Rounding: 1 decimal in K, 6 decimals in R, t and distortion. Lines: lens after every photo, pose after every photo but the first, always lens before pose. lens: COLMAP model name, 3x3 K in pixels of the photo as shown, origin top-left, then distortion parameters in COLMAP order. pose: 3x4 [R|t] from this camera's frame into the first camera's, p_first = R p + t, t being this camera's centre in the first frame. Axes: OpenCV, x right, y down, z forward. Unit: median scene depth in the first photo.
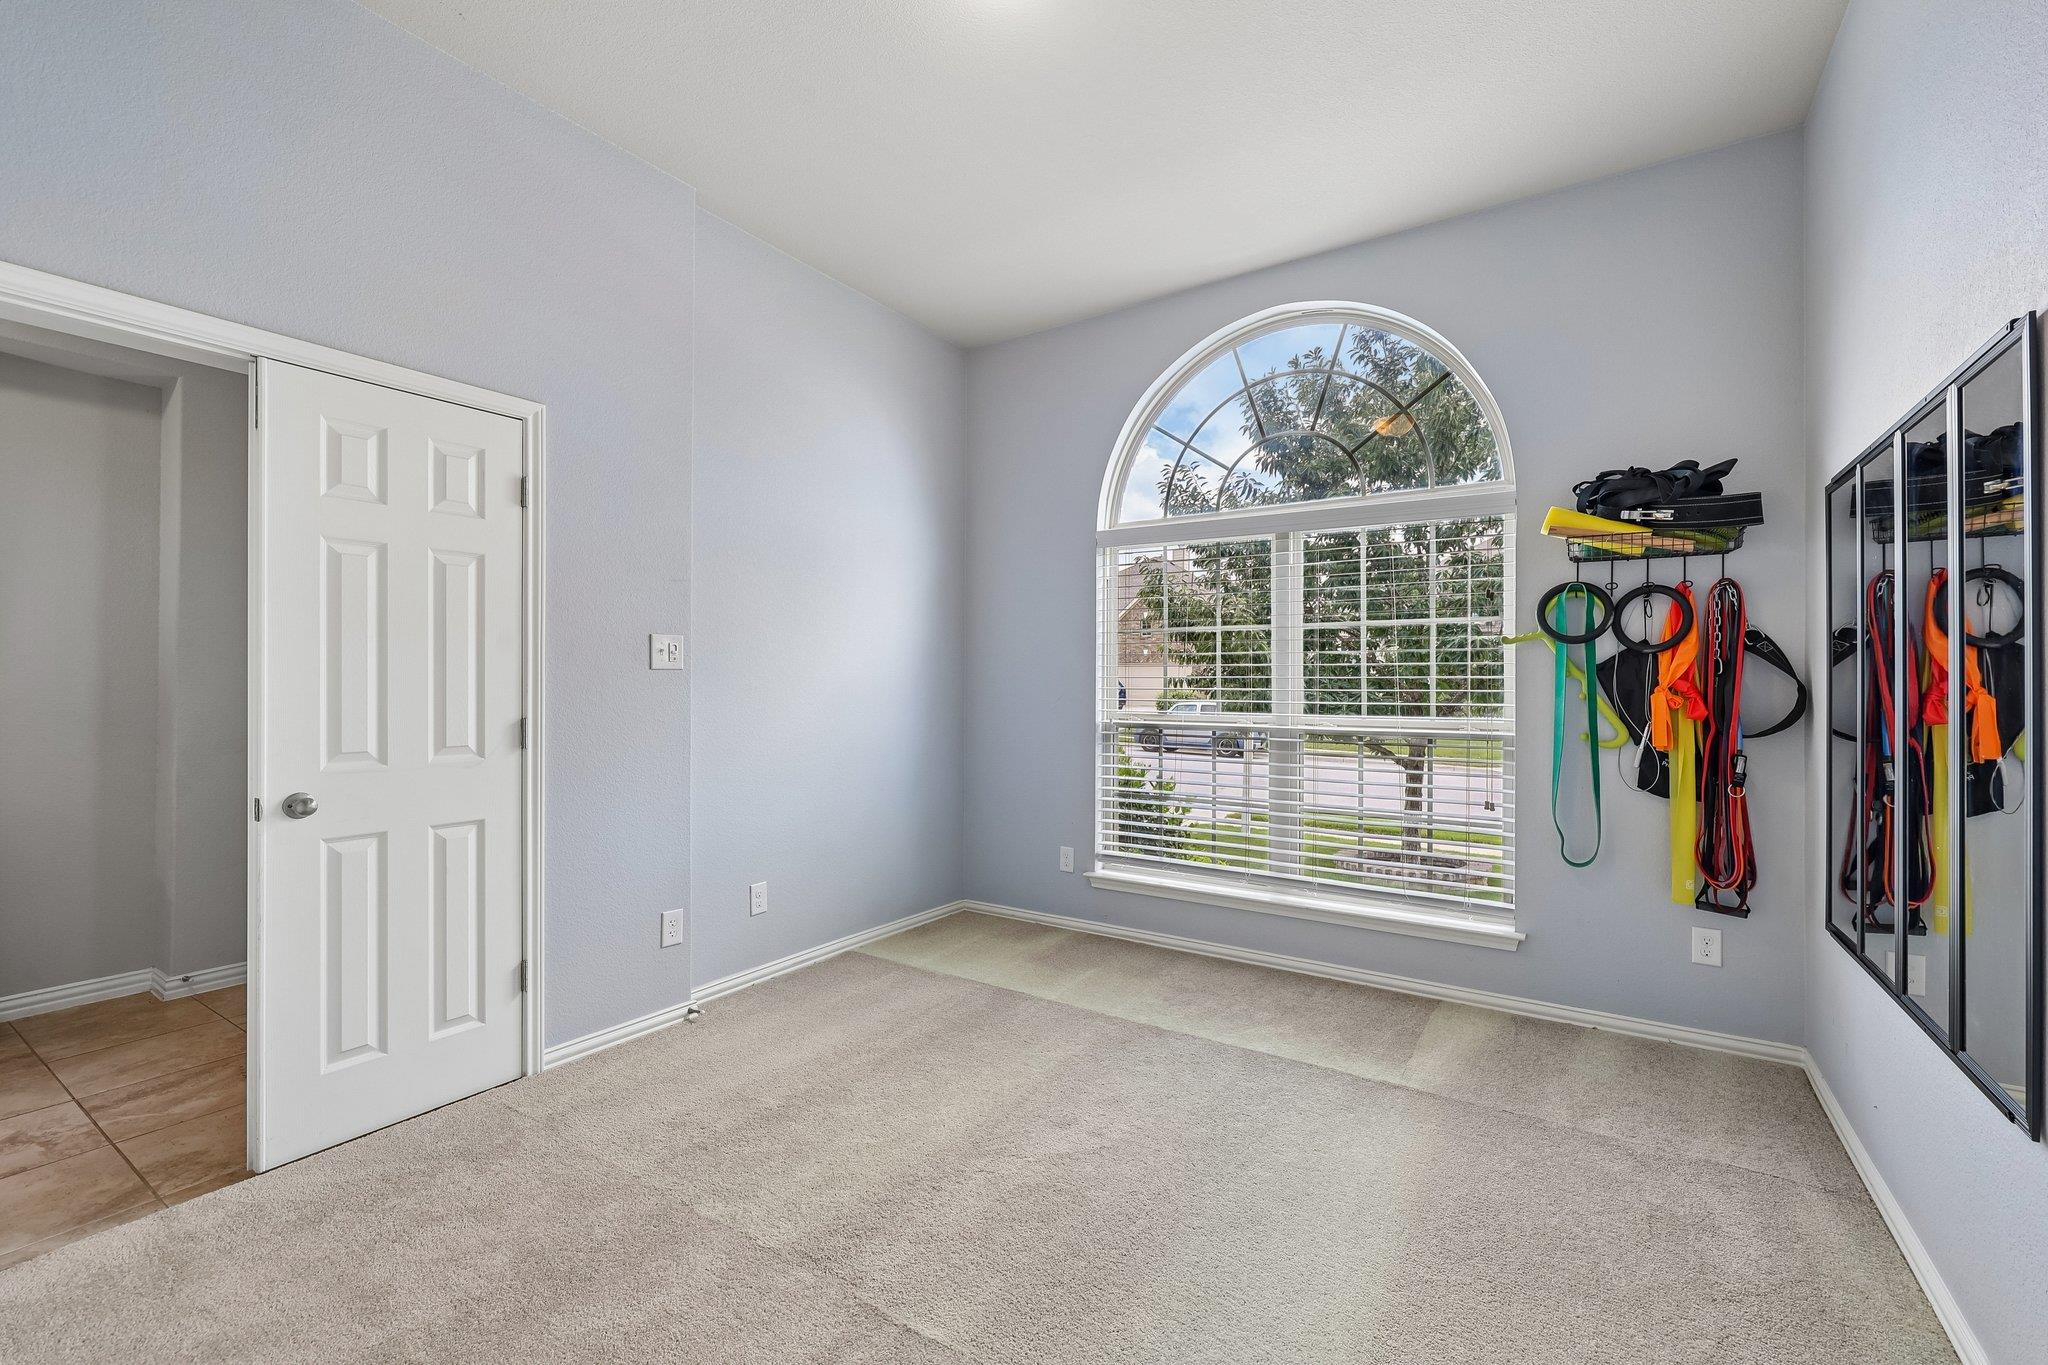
lens RADIAL K [[861.2, 0, 1028.6], [0, 861.2, 679.3], [0, 0, 1]] dist [-0.000304, 0.000589]
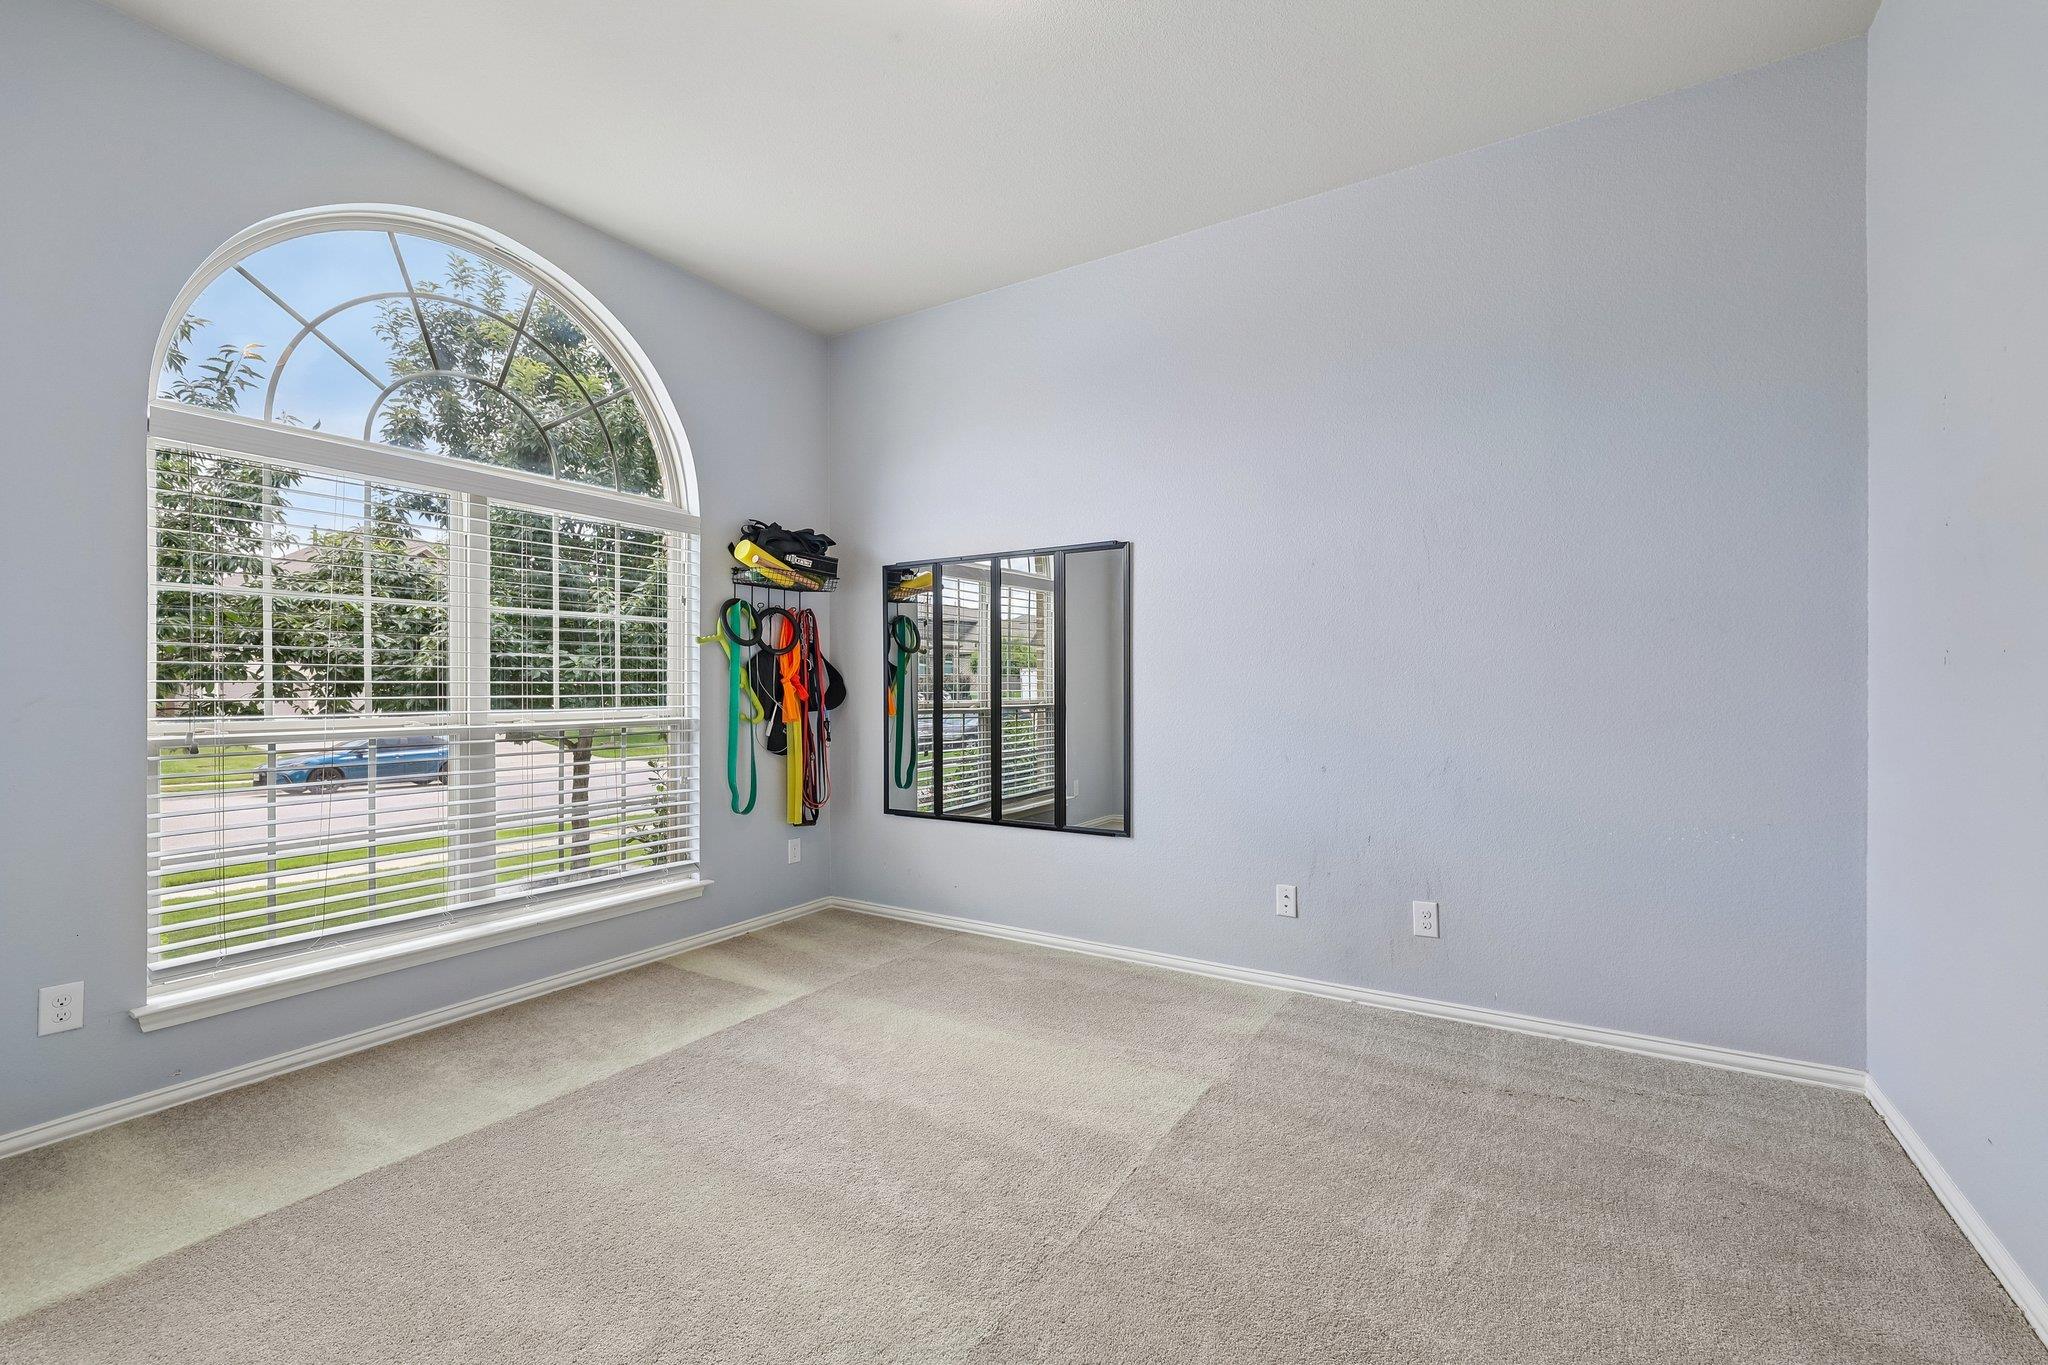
lens RADIAL K [[861.2, 0, 1028.6], [0, 861.2, 679.3], [0, 0, 1]] dist [-0.000304, 0.000589]
pose [[-0.026369, 0.003613, 0.999646, -0.647765], [-0.002459, 0.999990, -0.003679, 0.012585], [-0.999649, -0.002555, -0.026360, 0.555999]]
